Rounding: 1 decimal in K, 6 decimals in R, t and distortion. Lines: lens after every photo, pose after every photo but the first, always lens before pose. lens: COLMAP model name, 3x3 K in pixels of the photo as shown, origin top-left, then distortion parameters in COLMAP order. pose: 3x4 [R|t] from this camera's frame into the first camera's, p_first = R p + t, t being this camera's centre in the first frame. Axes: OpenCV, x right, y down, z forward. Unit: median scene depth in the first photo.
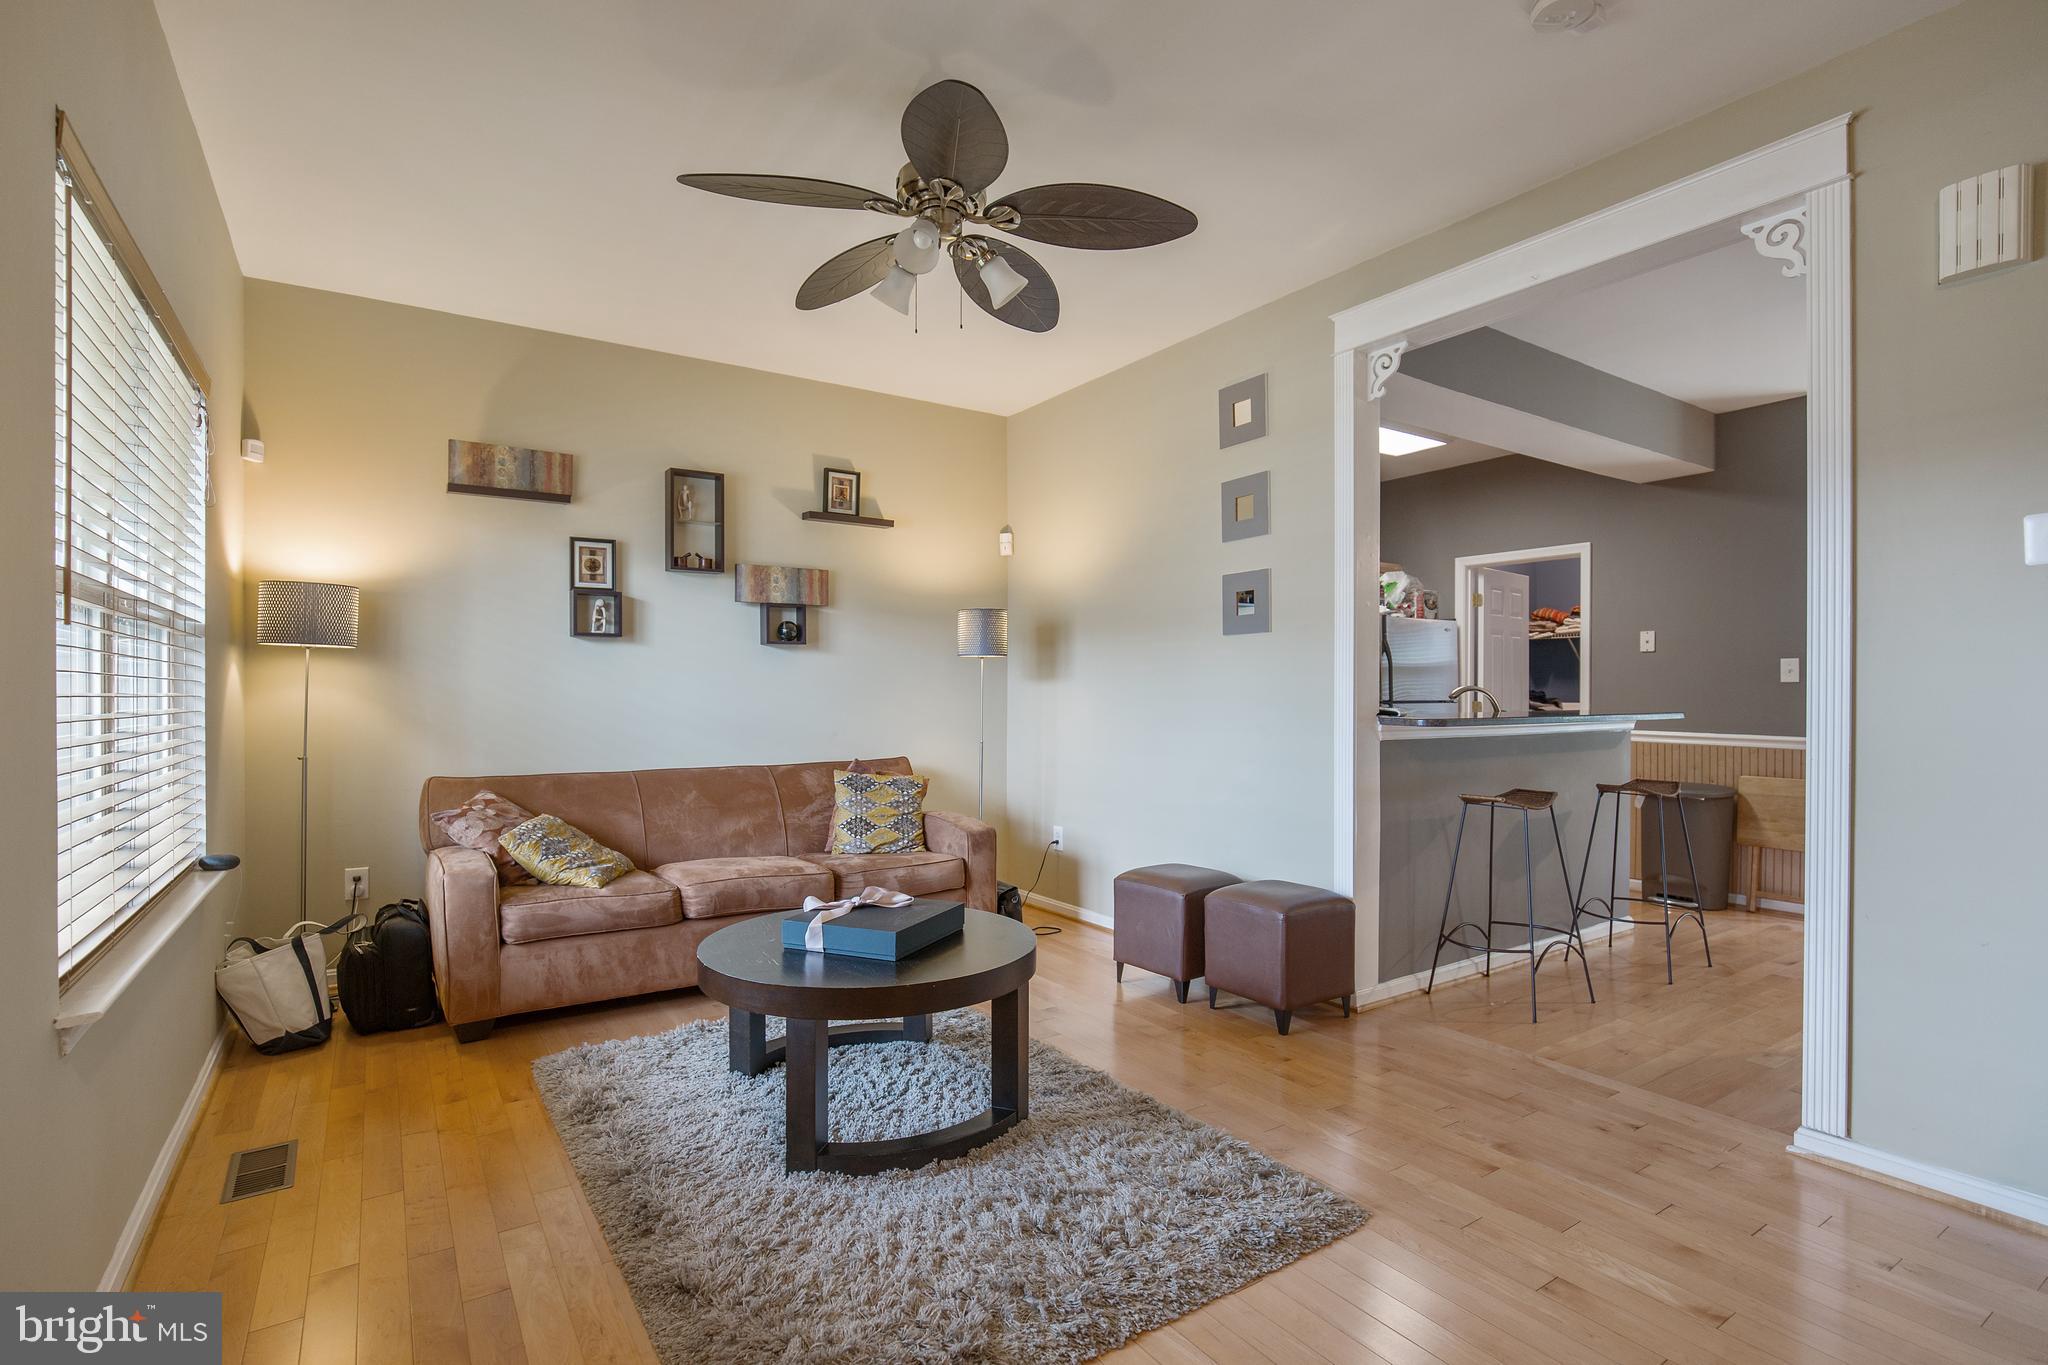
lens RADIAL K [[958.2, 0, 1007.3], [0, 958.2, 694.8], [0, 0, 1]] dist [-0.012432, 0.001556]
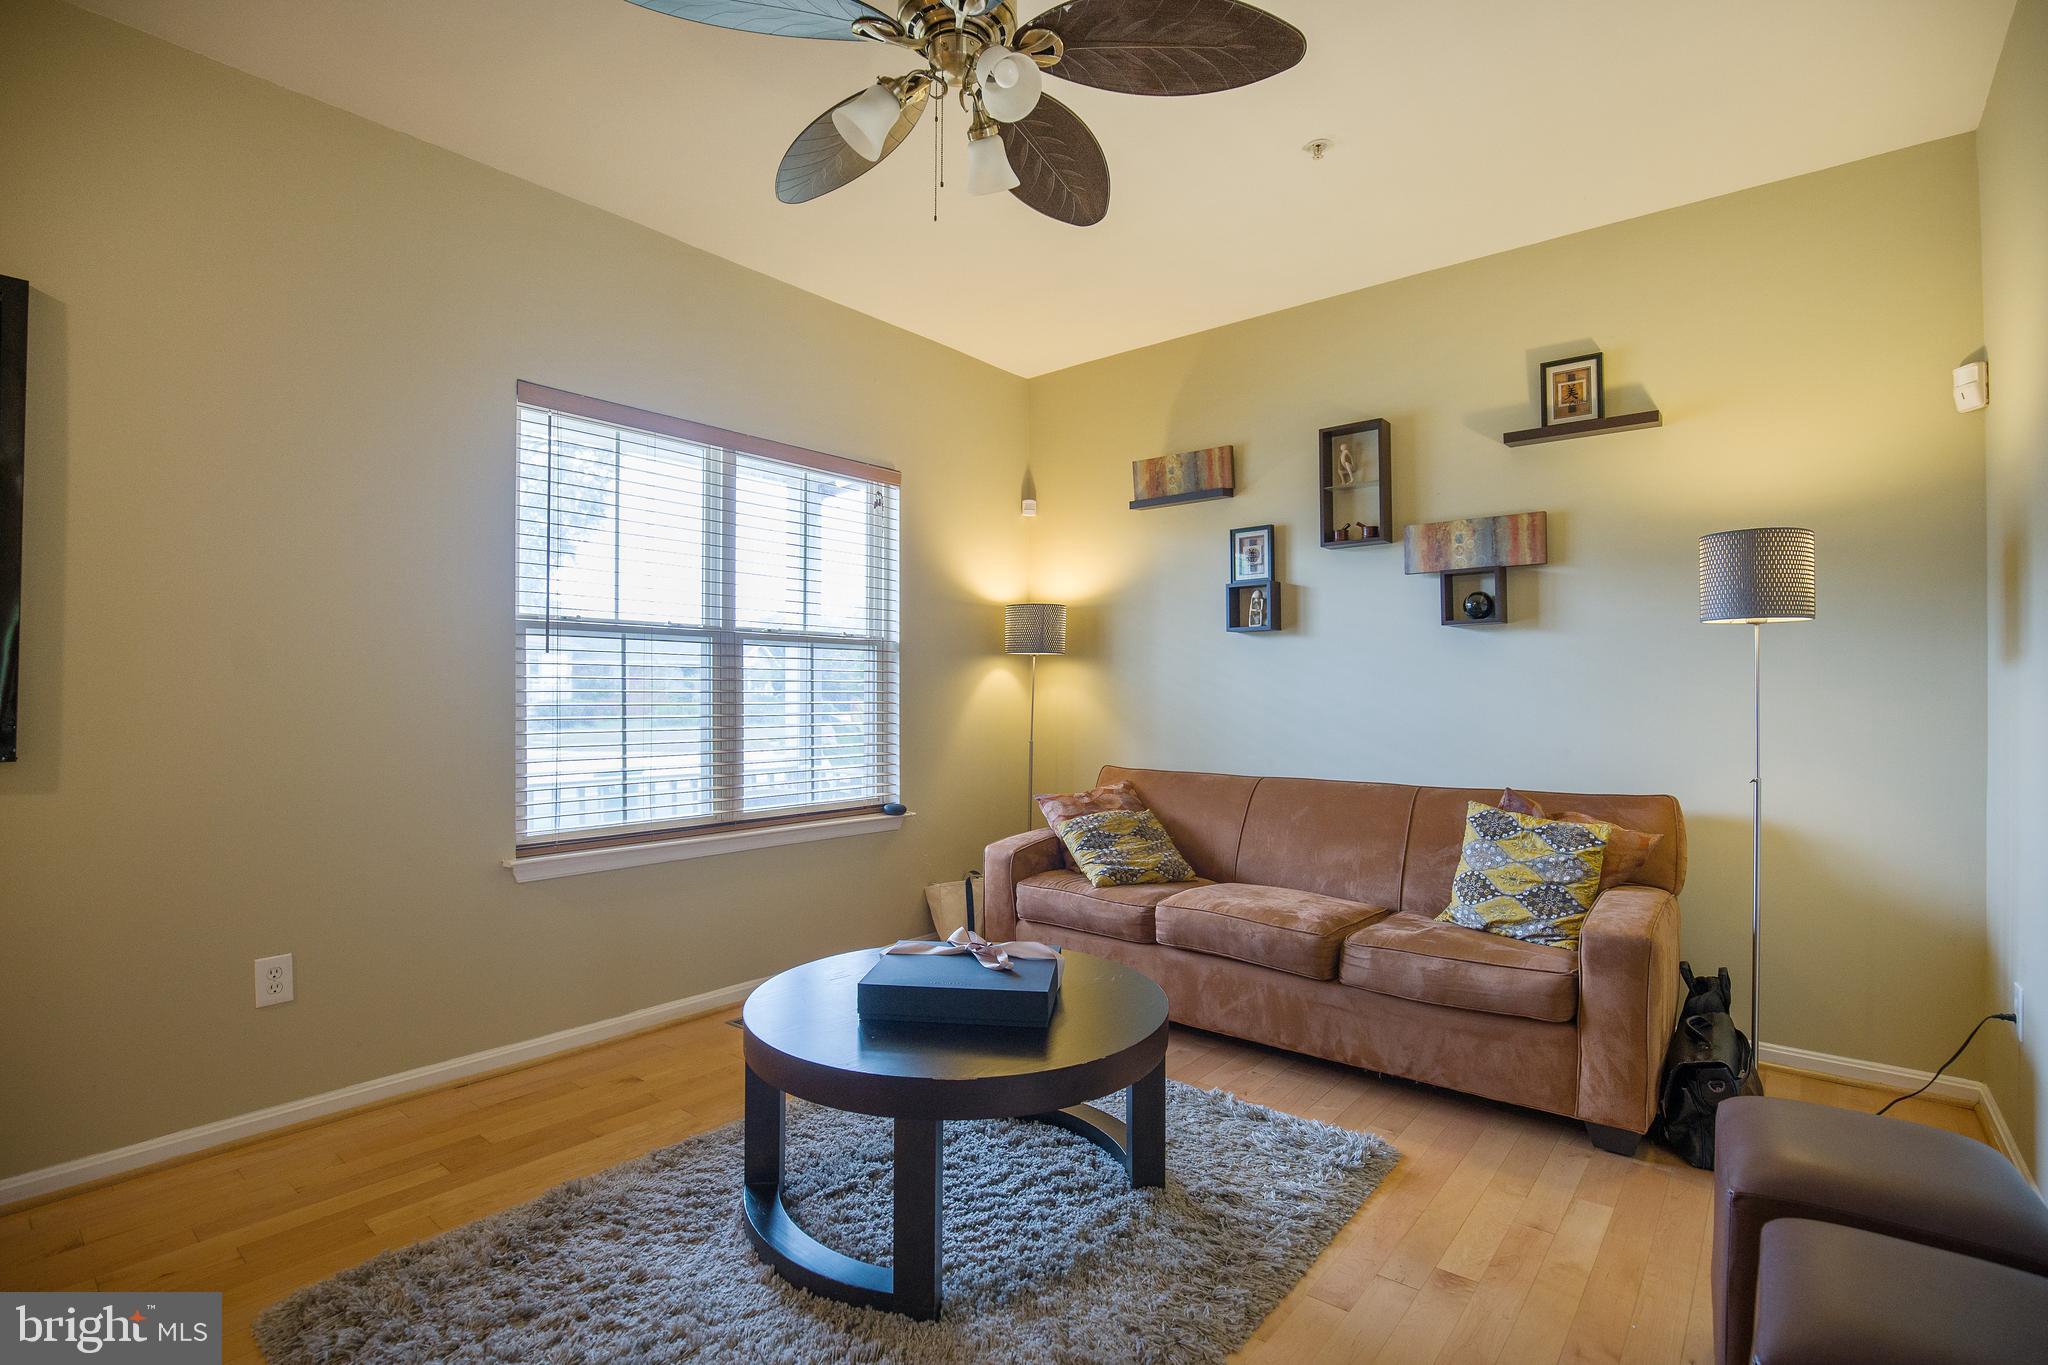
lens RADIAL K [[958.2, 0, 1025.8], [0, 958.2, 681.7], [0, 0, 1]] dist [-0.012432, 0.001556]
pose [[0.301730, -0.014211, -0.953287, 0.387726], [-0.004917, 0.999852, -0.016462, 0.005323], [0.953381, 0.009655, 0.301616, 0.489703]]
